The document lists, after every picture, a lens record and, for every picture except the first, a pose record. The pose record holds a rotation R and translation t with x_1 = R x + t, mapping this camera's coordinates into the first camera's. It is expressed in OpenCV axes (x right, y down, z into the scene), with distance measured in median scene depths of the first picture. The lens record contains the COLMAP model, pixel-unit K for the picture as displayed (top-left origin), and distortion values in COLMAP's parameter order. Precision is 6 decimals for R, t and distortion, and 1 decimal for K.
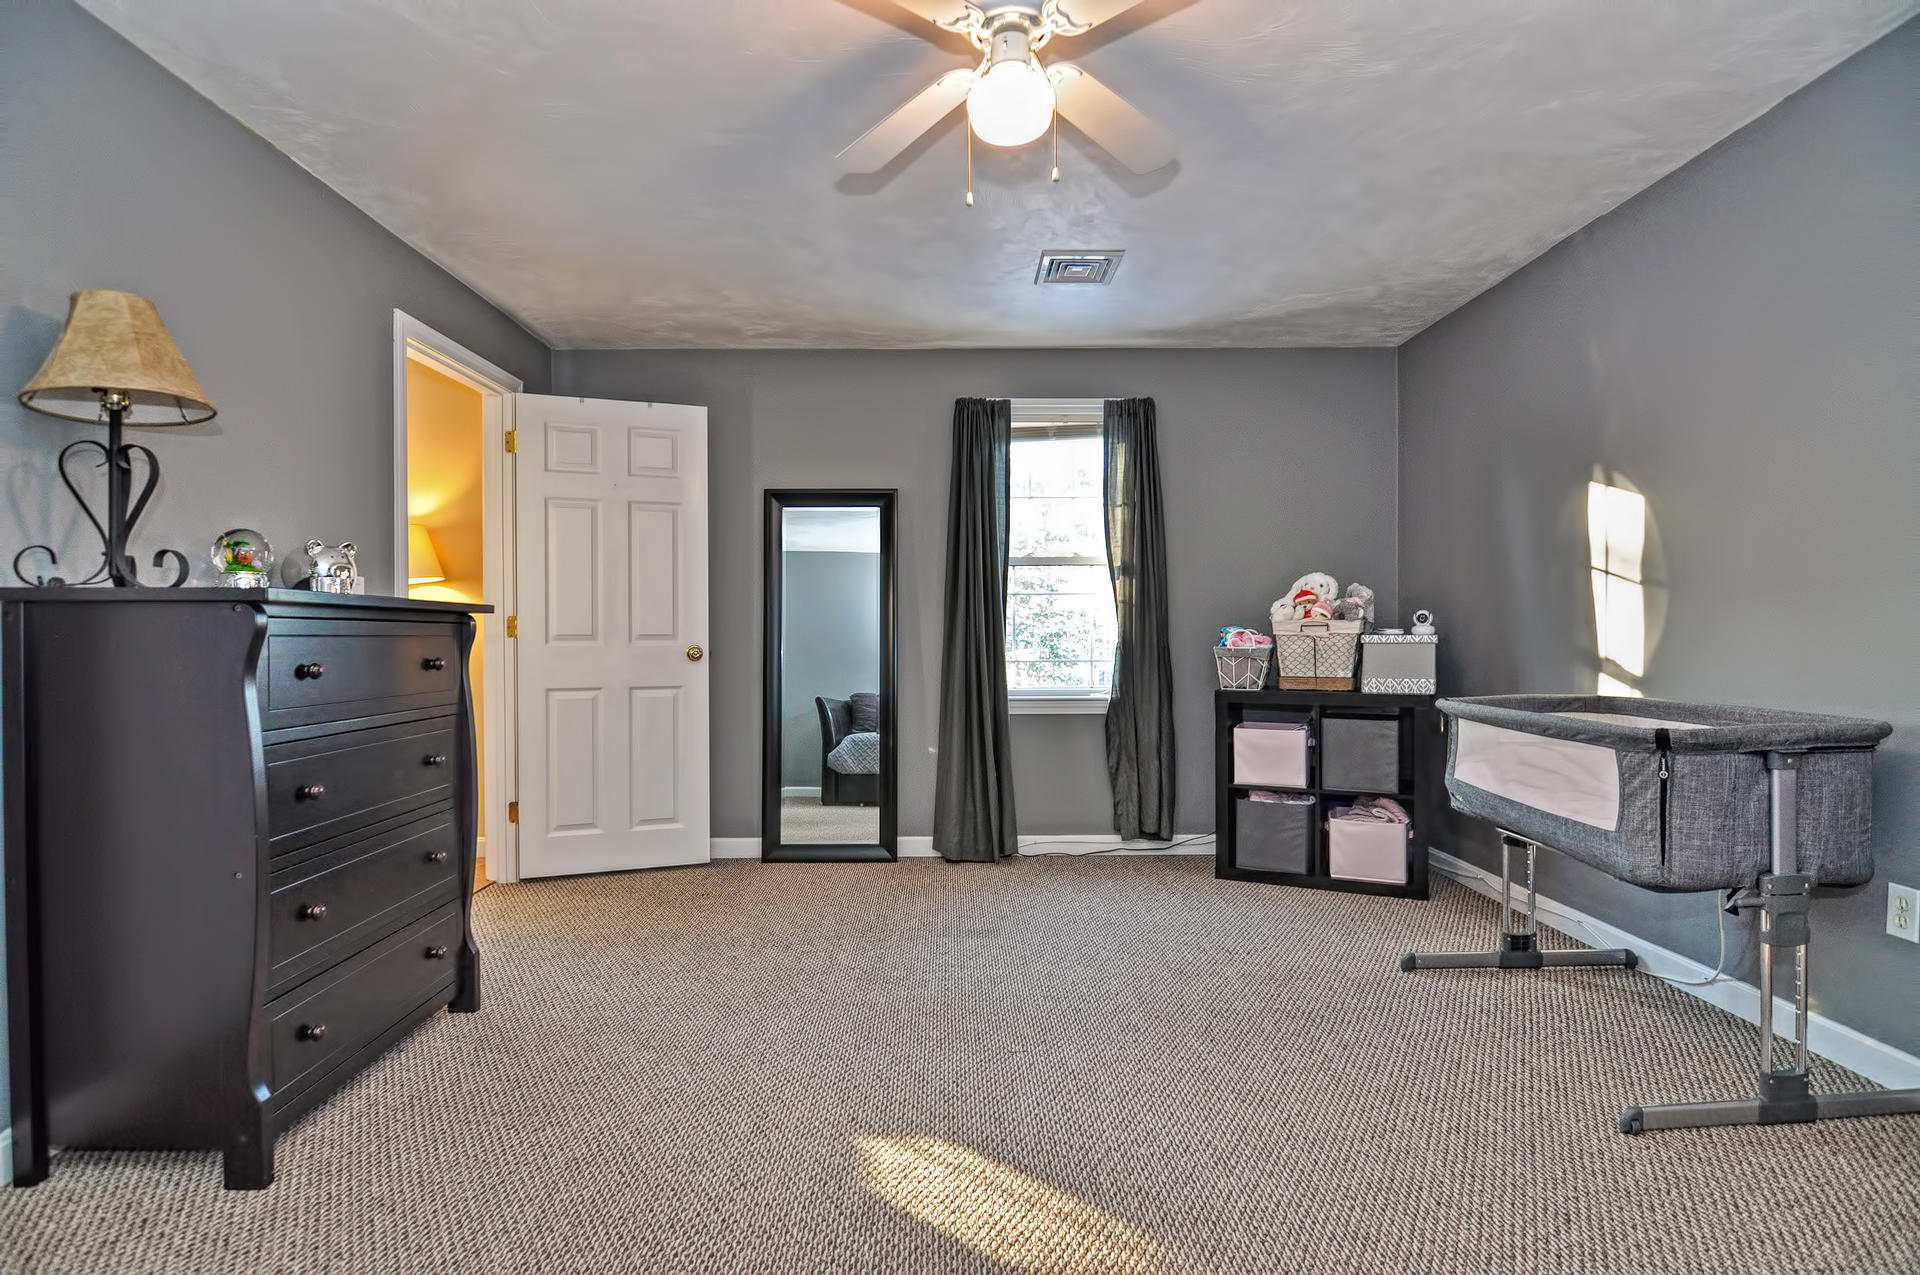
lens RADIAL K [[929.1, 0, 975.3], [0, 929.1, 642.9], [0, 0, 1]] dist [-0.004490, -0.011777]
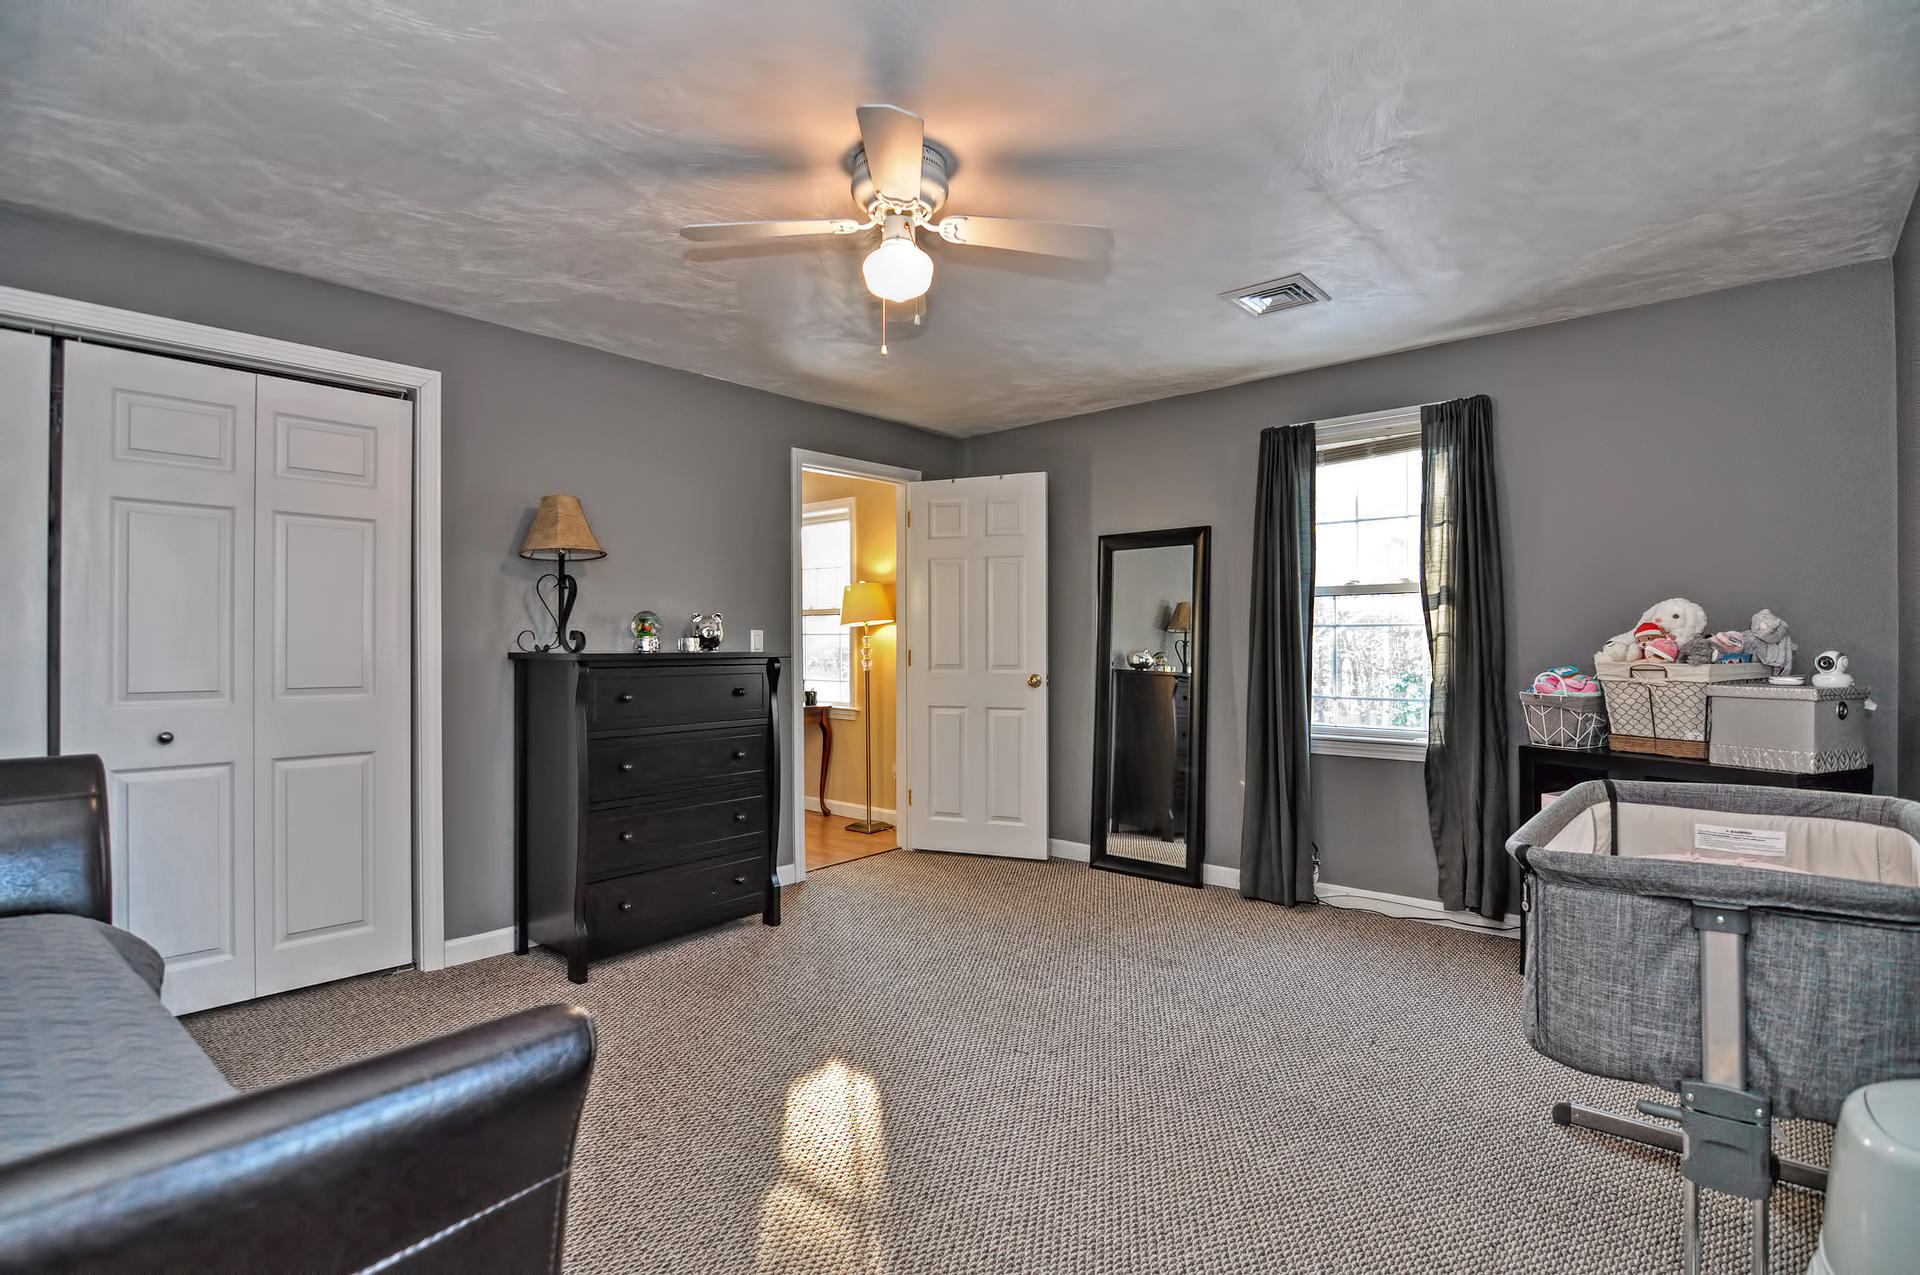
lens RADIAL K [[929.1, 0, 960.4], [0, 929.1, 642.5], [0, 0, 1]] dist [-0.004490, -0.011777]
pose [[0.743913, 0.001224, -0.668275, 0.413177], [-0.005470, 0.999976, -0.004258, -0.031704], [0.668254, 0.006823, 0.743902, 0.053288]]
